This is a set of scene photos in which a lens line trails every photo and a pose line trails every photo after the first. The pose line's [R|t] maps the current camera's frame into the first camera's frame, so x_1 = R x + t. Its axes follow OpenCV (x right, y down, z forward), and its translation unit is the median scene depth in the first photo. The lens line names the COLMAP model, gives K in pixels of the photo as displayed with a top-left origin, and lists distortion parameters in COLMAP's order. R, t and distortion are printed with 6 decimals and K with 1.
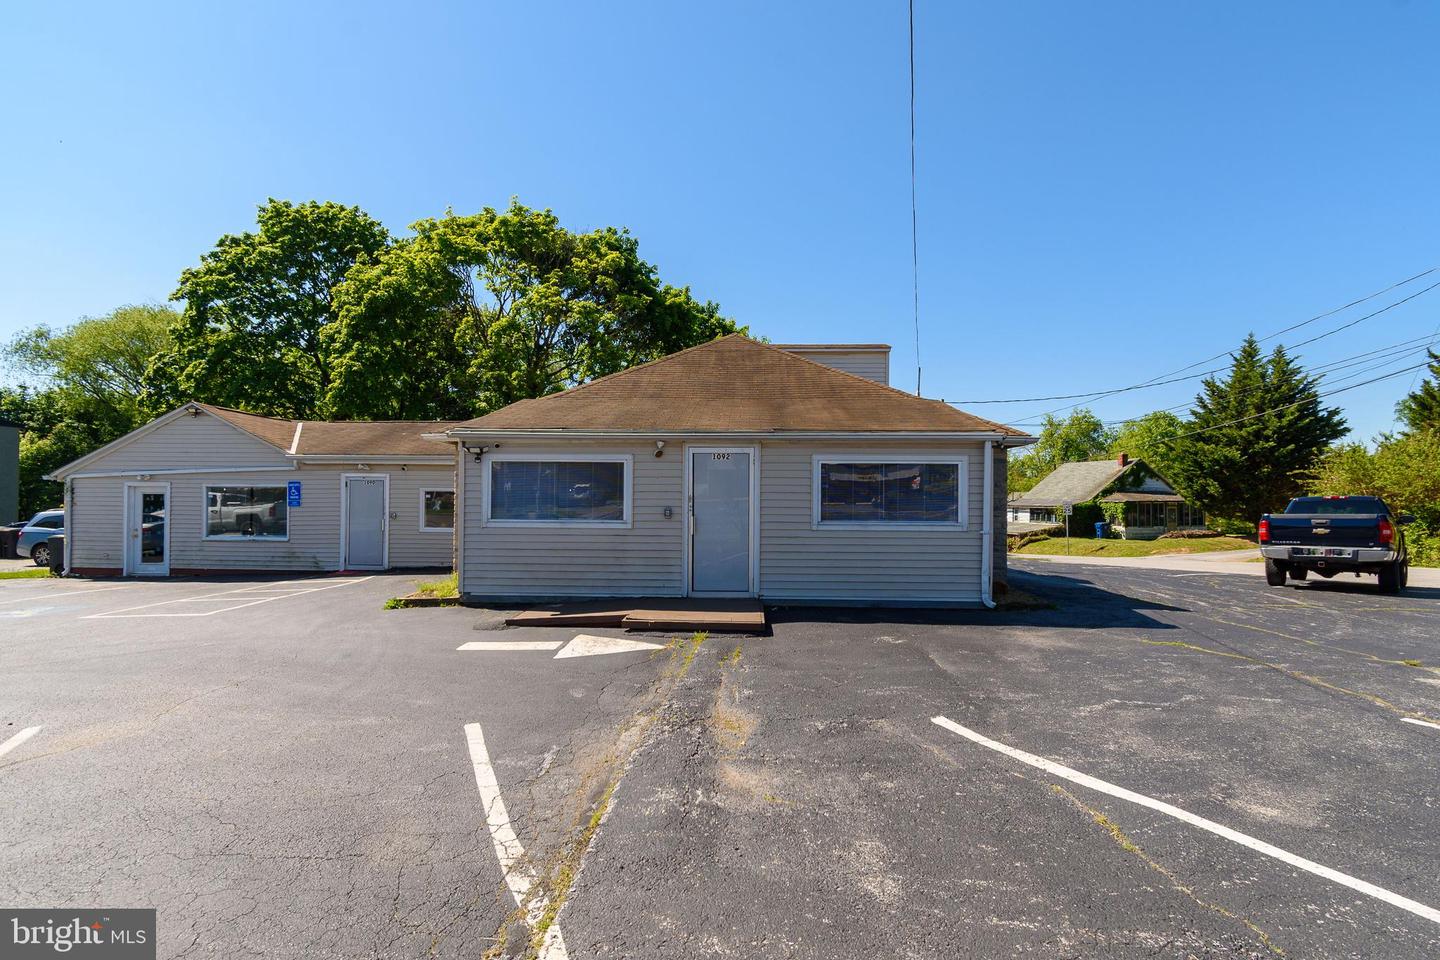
lens RADIAL K [[641.6, 0, 725.1], [0, 641.6, 502.4], [0, 0, 1]] dist [-0.000171, -0.000085]
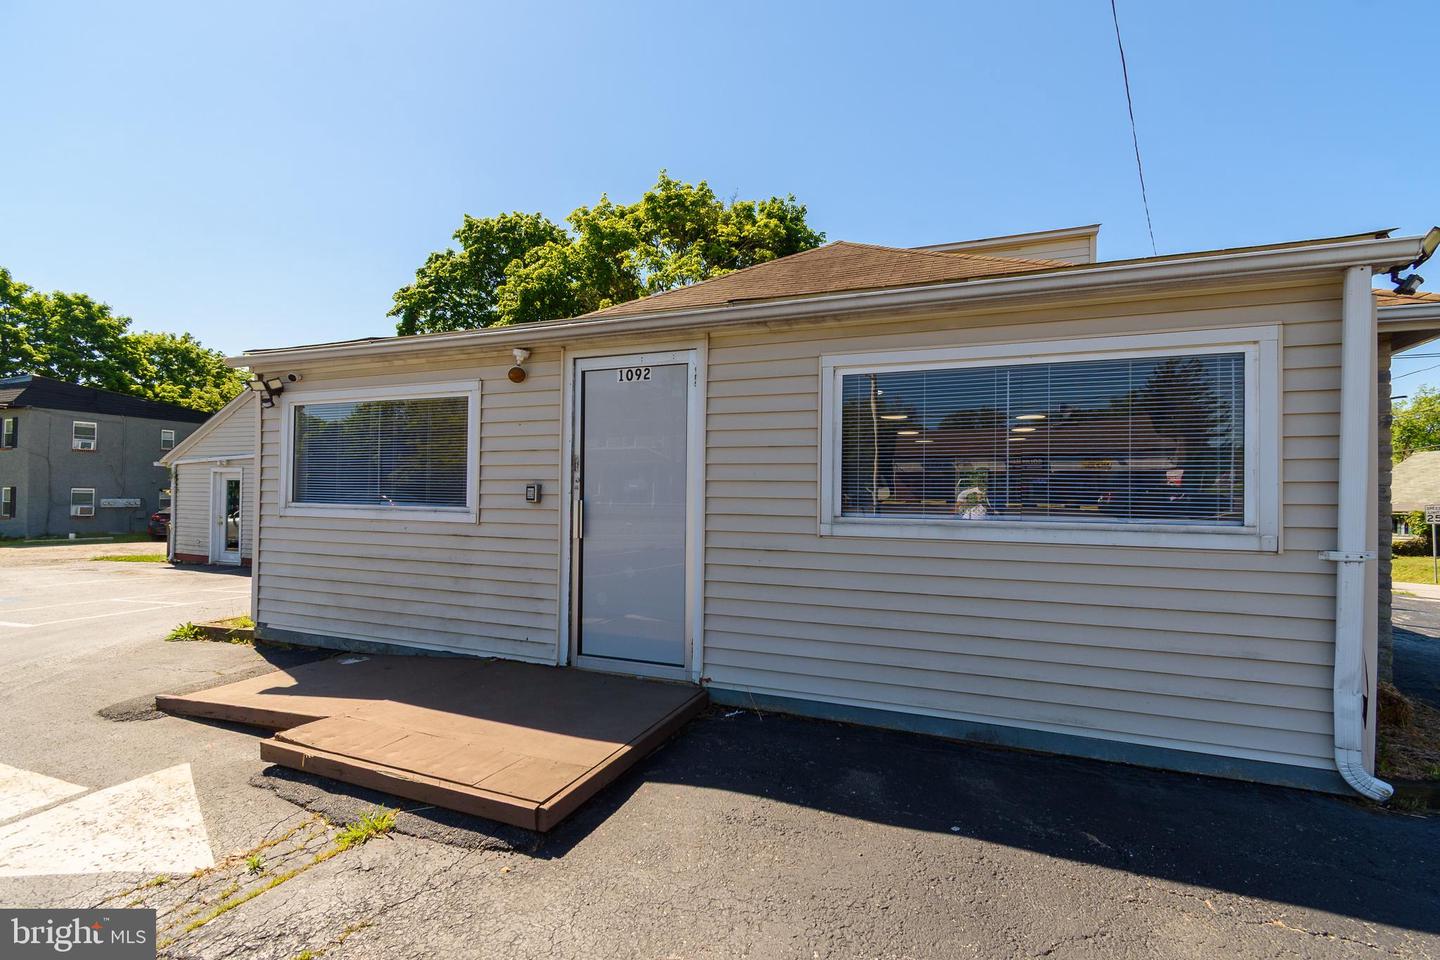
lens RADIAL K [[629.4, 0, 726.9], [0, 629.4, 492.6], [0, 0, 1]] dist [0.003351, -0.002957]
pose [[0.945064, 0.004837, -0.326849, 0.063313], [-0.010740, 0.999810, -0.016260, 0.006724], [0.326708, 0.018877, 0.944937, 0.176863]]
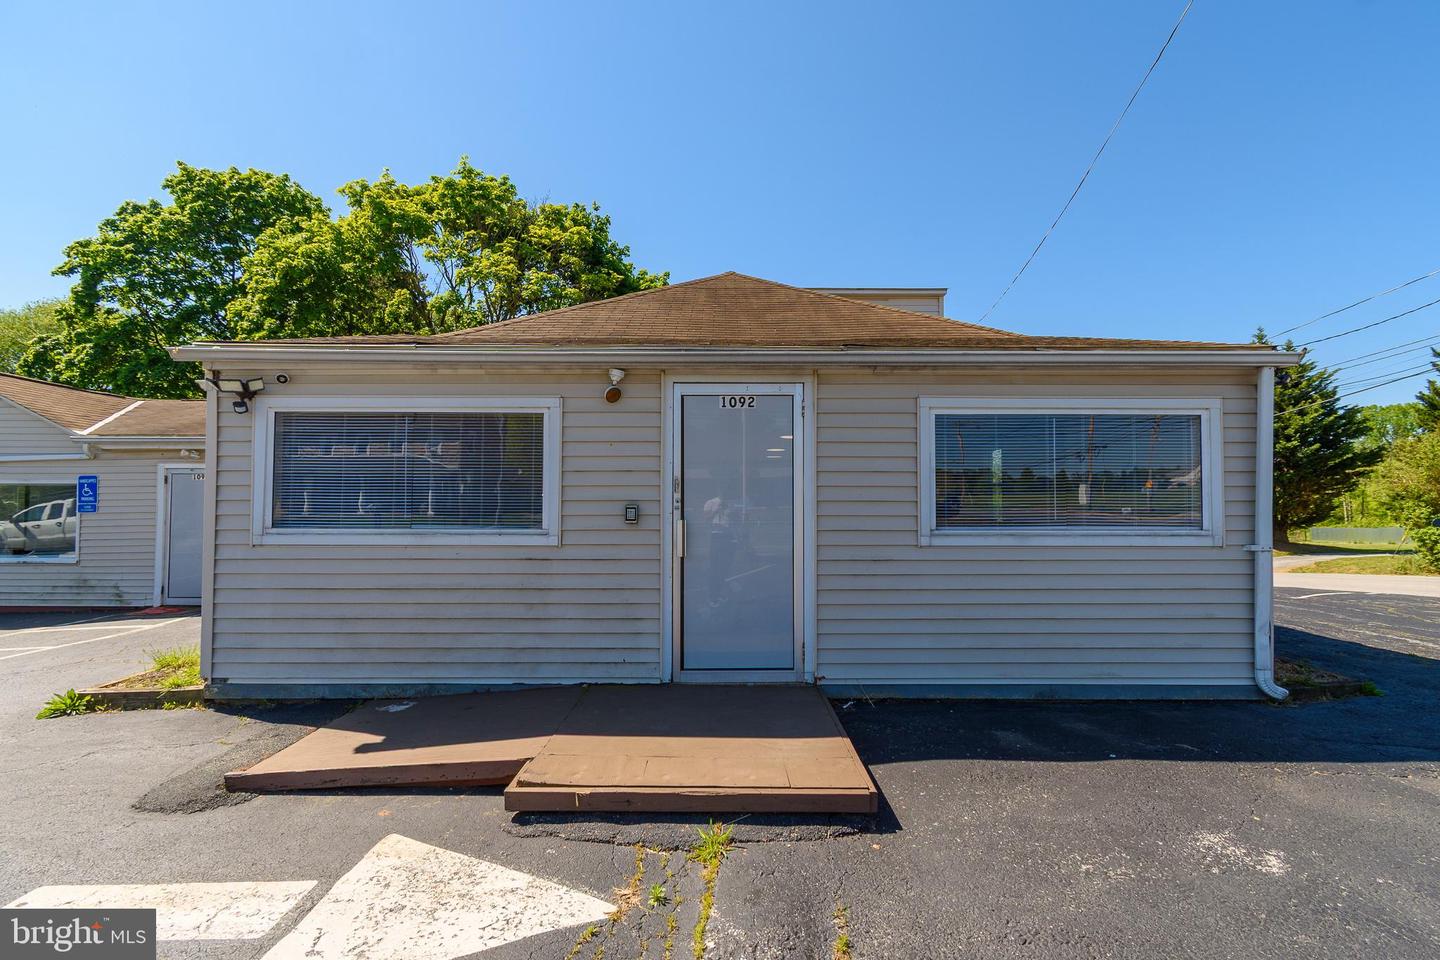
lens RADIAL K [[629.4, 0, 726.9], [0, 629.4, 492.6], [0, 0, 1]] dist [0.003351, -0.002957]
pose [[0.999069, -0.003561, 0.043001, -0.010920], [0.004876, 0.999523, -0.030505, 0.004619], [-0.042871, 0.030686, 0.998609, 0.152760]]
